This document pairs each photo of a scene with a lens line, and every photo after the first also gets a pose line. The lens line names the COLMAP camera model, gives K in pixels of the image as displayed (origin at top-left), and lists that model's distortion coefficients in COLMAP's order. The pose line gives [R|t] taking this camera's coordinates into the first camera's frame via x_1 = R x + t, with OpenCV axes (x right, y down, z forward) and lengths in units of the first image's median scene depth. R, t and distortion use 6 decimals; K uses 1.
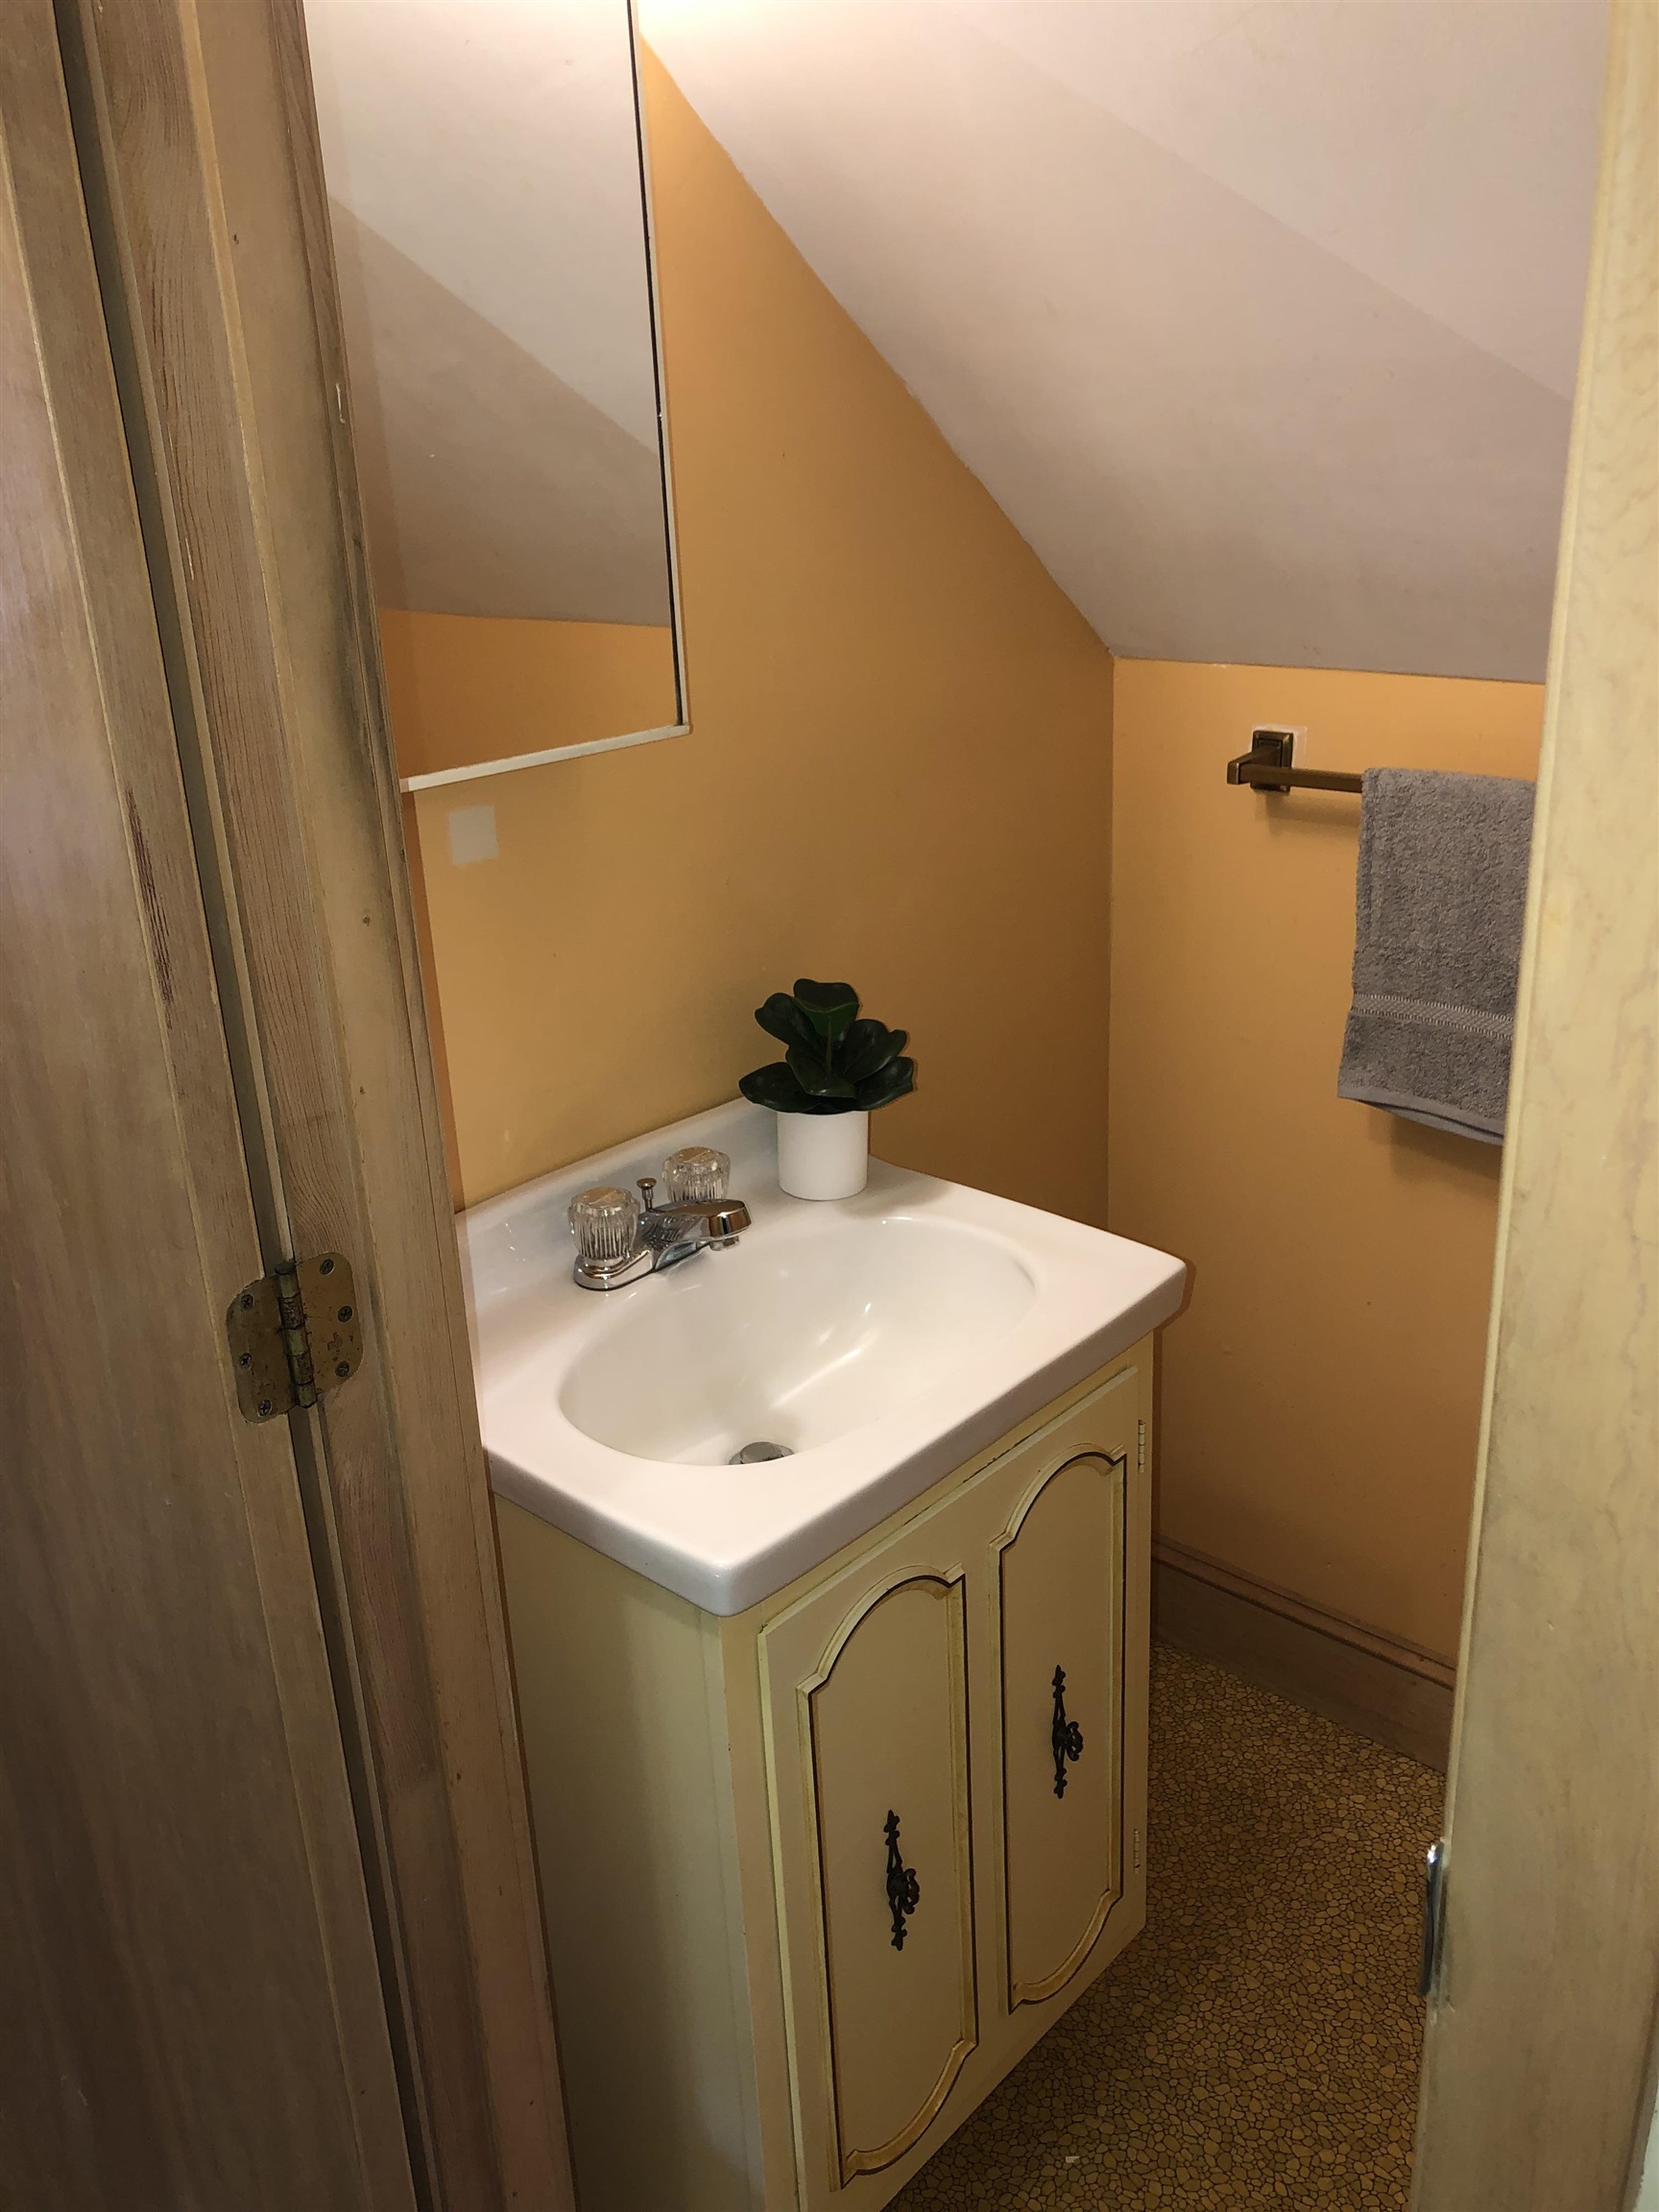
lens RADIAL K [[1798.6, 0, 829.5], [0, 1798.6, 1106.0], [0, 0, 1]] dist [0.061689, -0.065392]
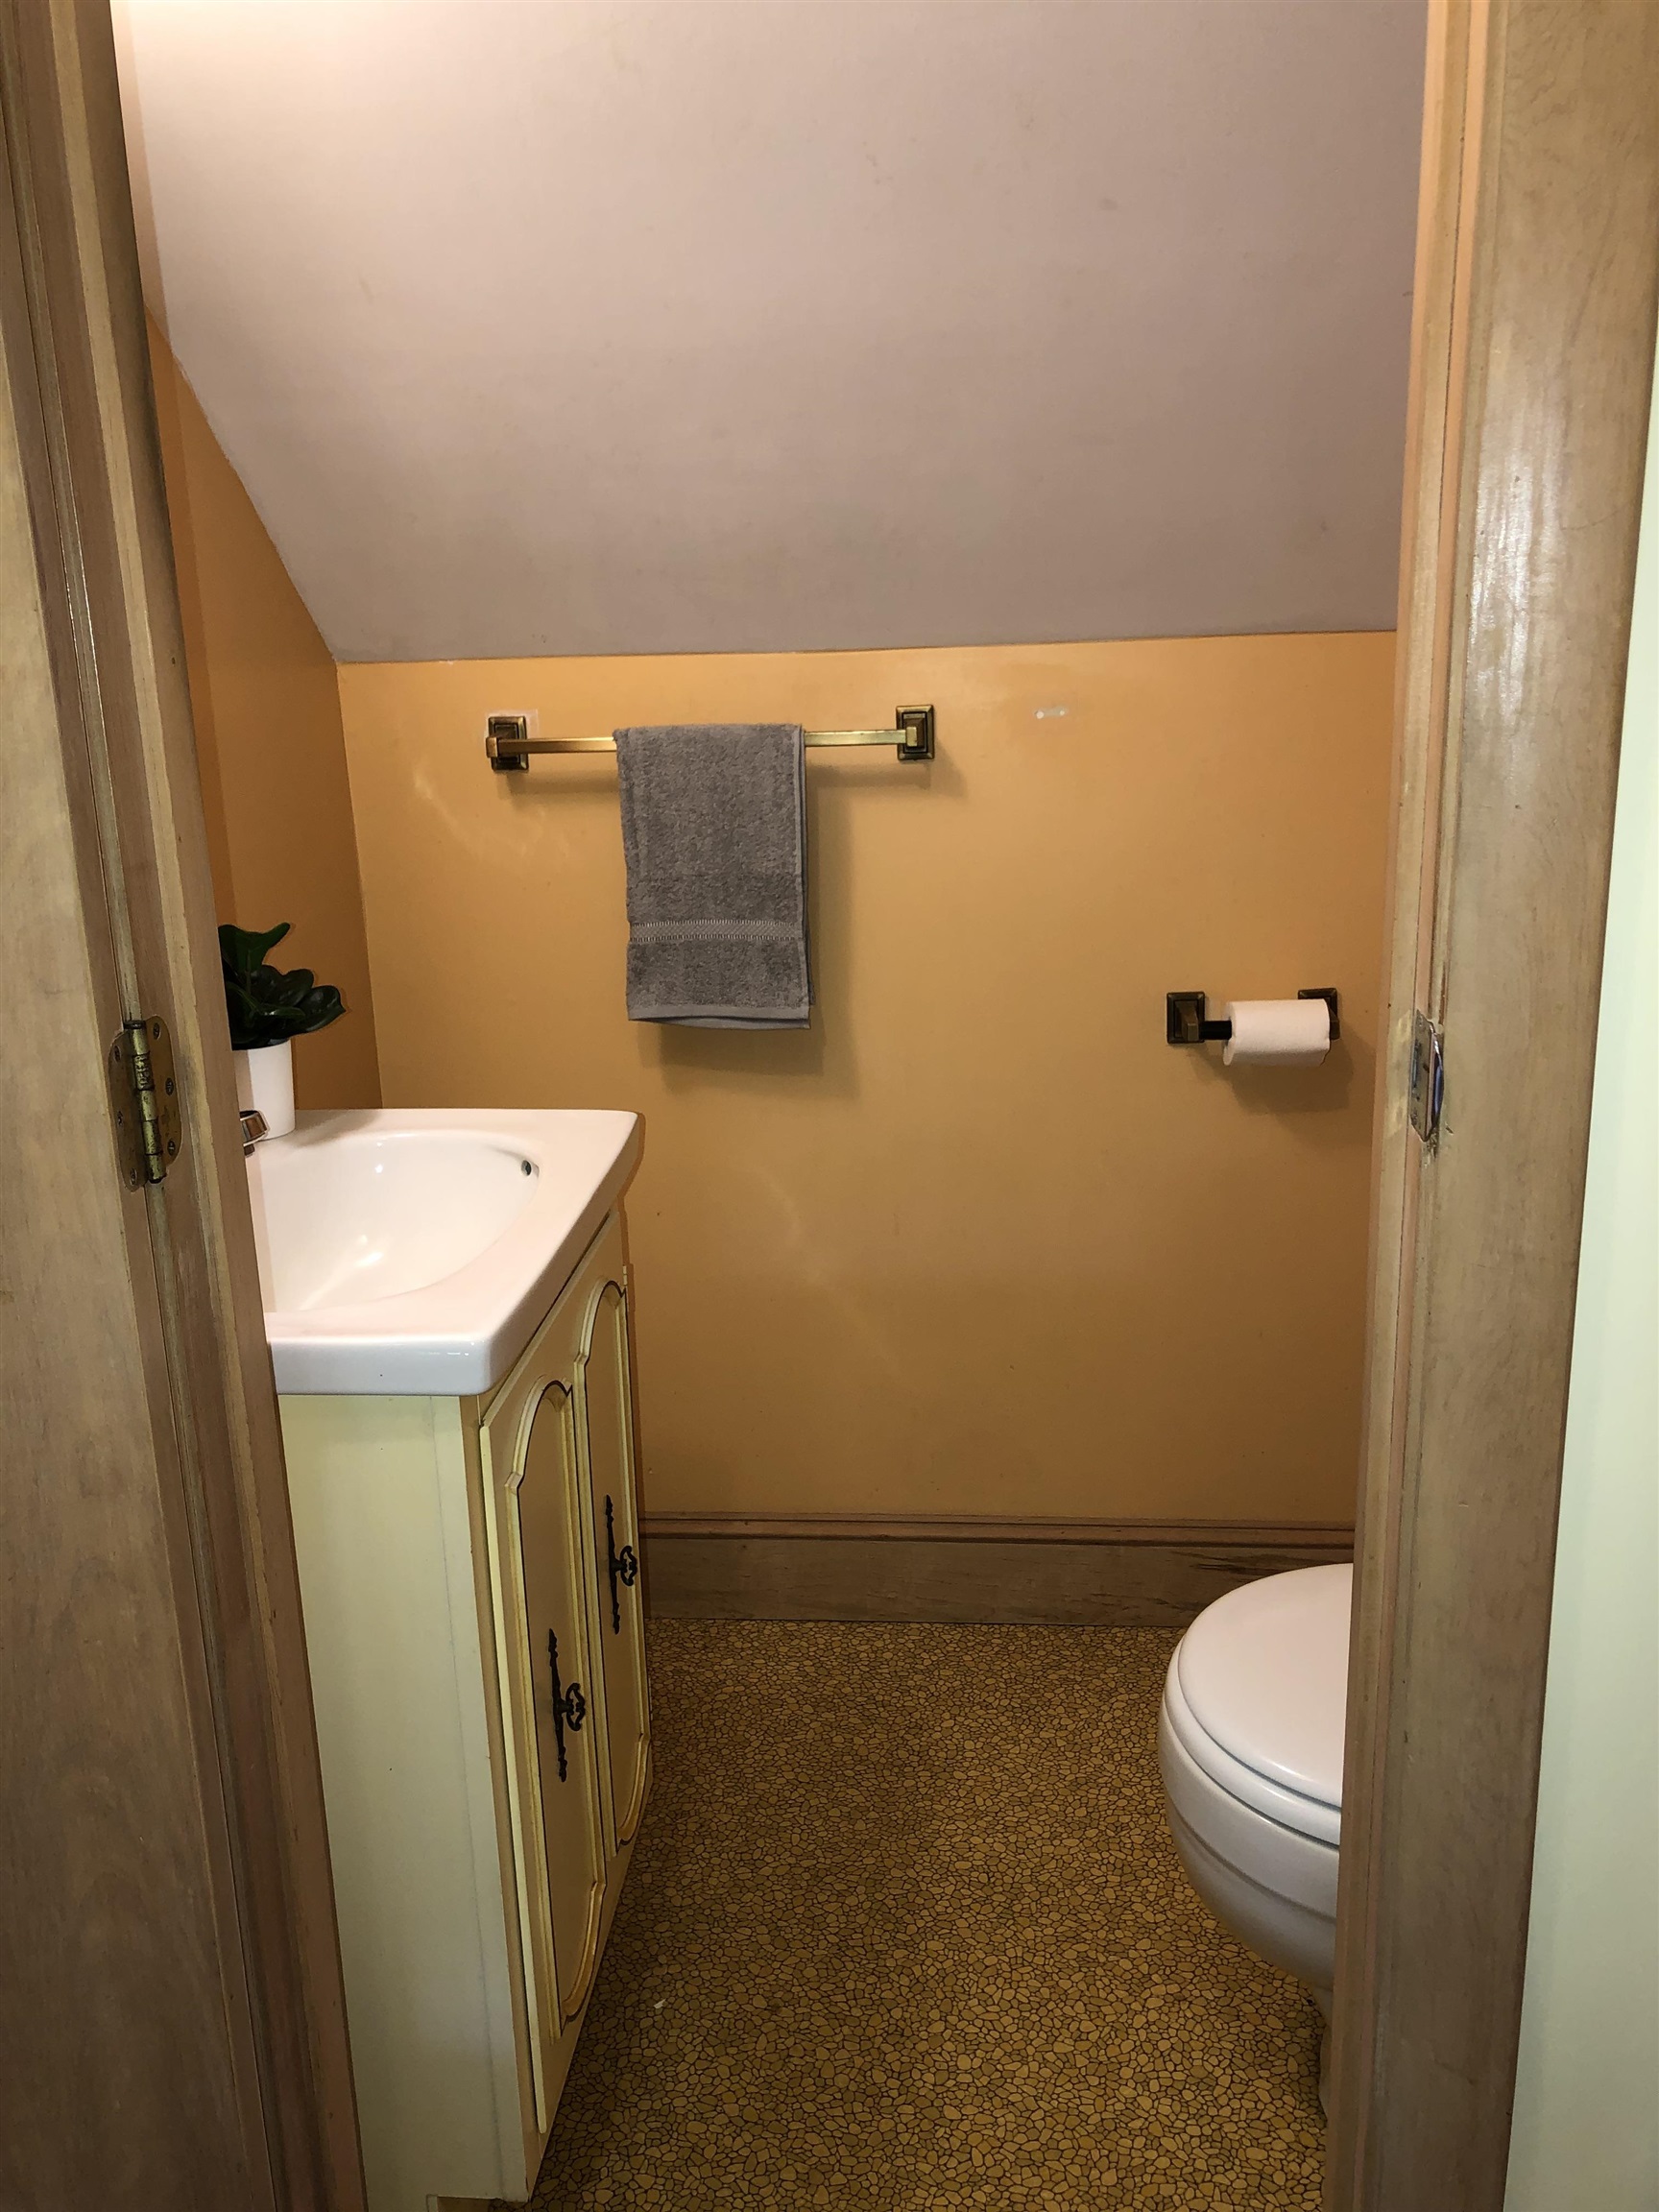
lens RADIAL K [[1798.6, 0, 829.5], [0, 1798.6, 1106.0], [0, 0, 1]] dist [0.061689, -0.065392]
pose [[0.795997, -0.142893, 0.588193, -0.316470], [0.213279, 0.975627, -0.051614, 0.142397], [-0.566482, 0.166533, 0.807072, 0.014511]]
